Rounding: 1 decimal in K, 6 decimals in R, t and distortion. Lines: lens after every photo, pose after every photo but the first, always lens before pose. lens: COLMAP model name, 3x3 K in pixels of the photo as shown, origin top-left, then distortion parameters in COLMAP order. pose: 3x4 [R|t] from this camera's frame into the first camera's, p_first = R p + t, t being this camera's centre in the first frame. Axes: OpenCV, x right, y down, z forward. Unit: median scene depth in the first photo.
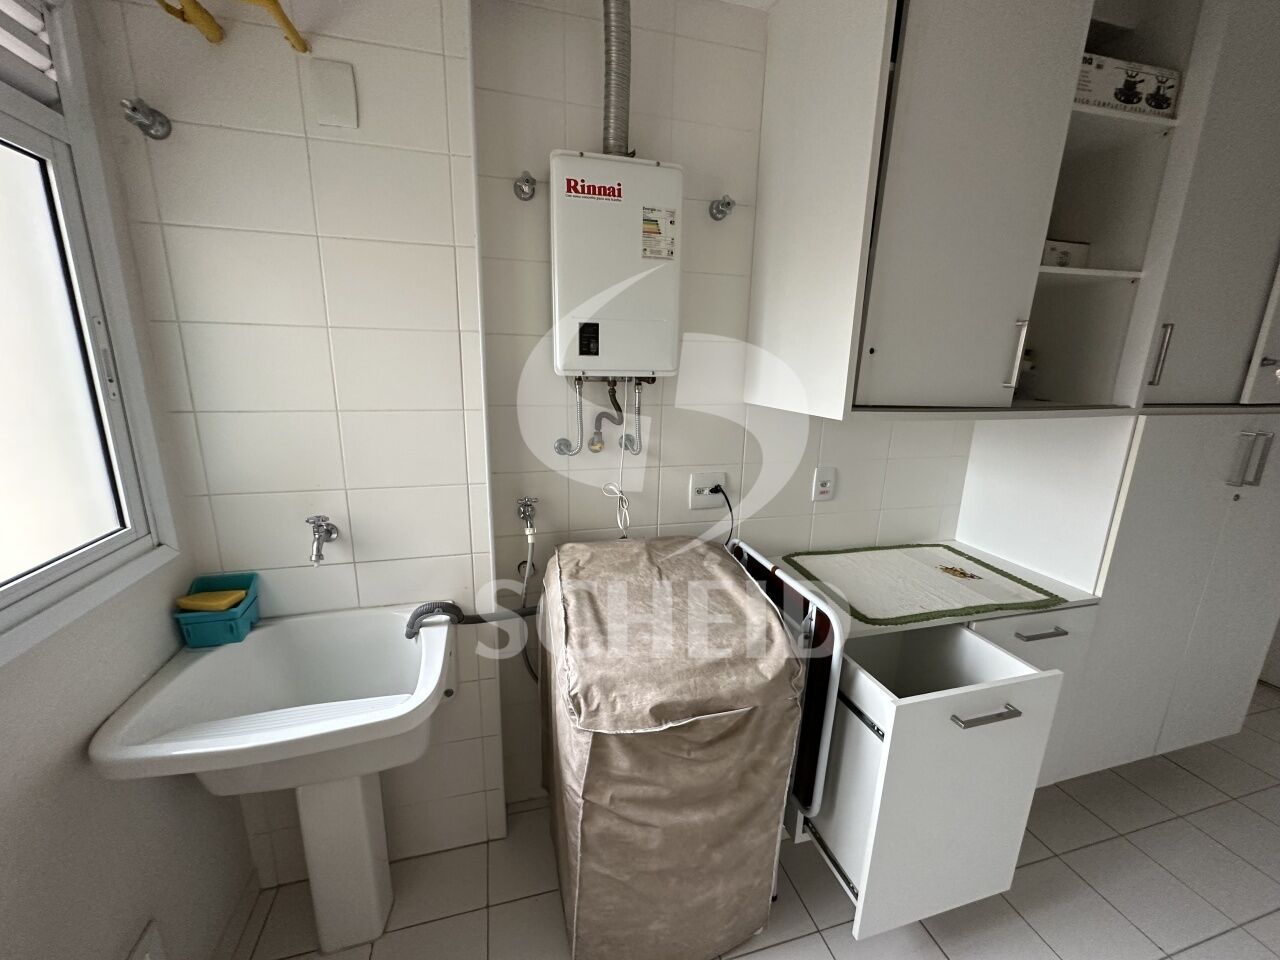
lens RADIAL K [[512.5, 0, 638.7], [0, 512.5, 479.8], [0, 0, 1]] dist [0.000876, -0.000217]
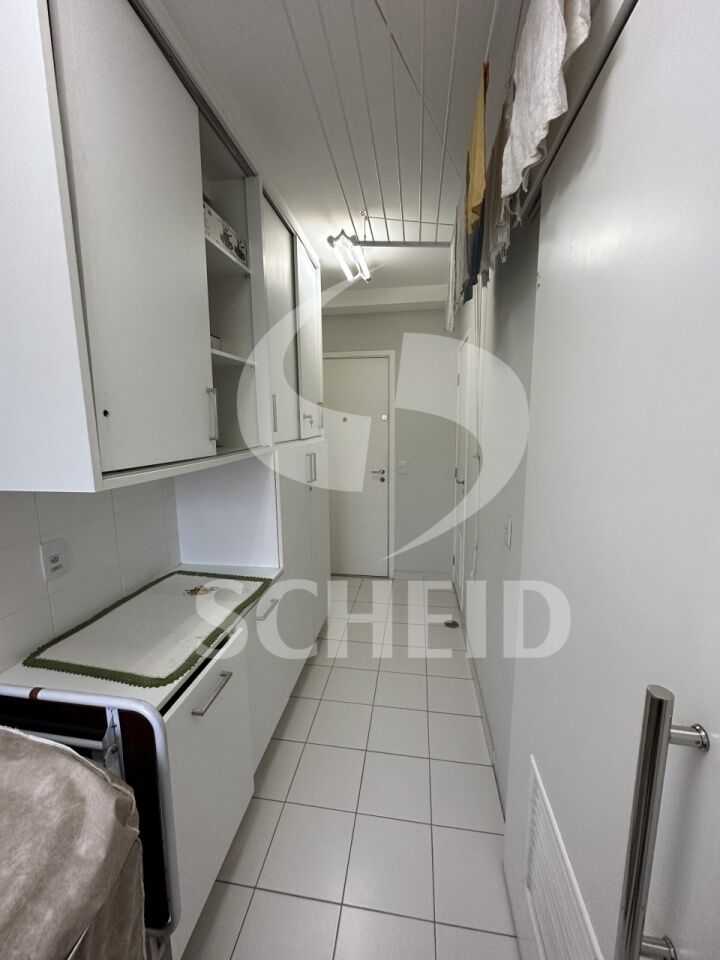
lens RADIAL K [[384.4, 0, 356.6], [0, 384.4, 478.8], [0, 0, 1]] dist [0.000876, -0.000217]
pose [[0.415794, -0.163945, 0.894560, 0.002421], [0.229074, 0.970784, 0.071440, -0.059327], [-0.880137, 0.175216, 0.441201, 0.228299]]
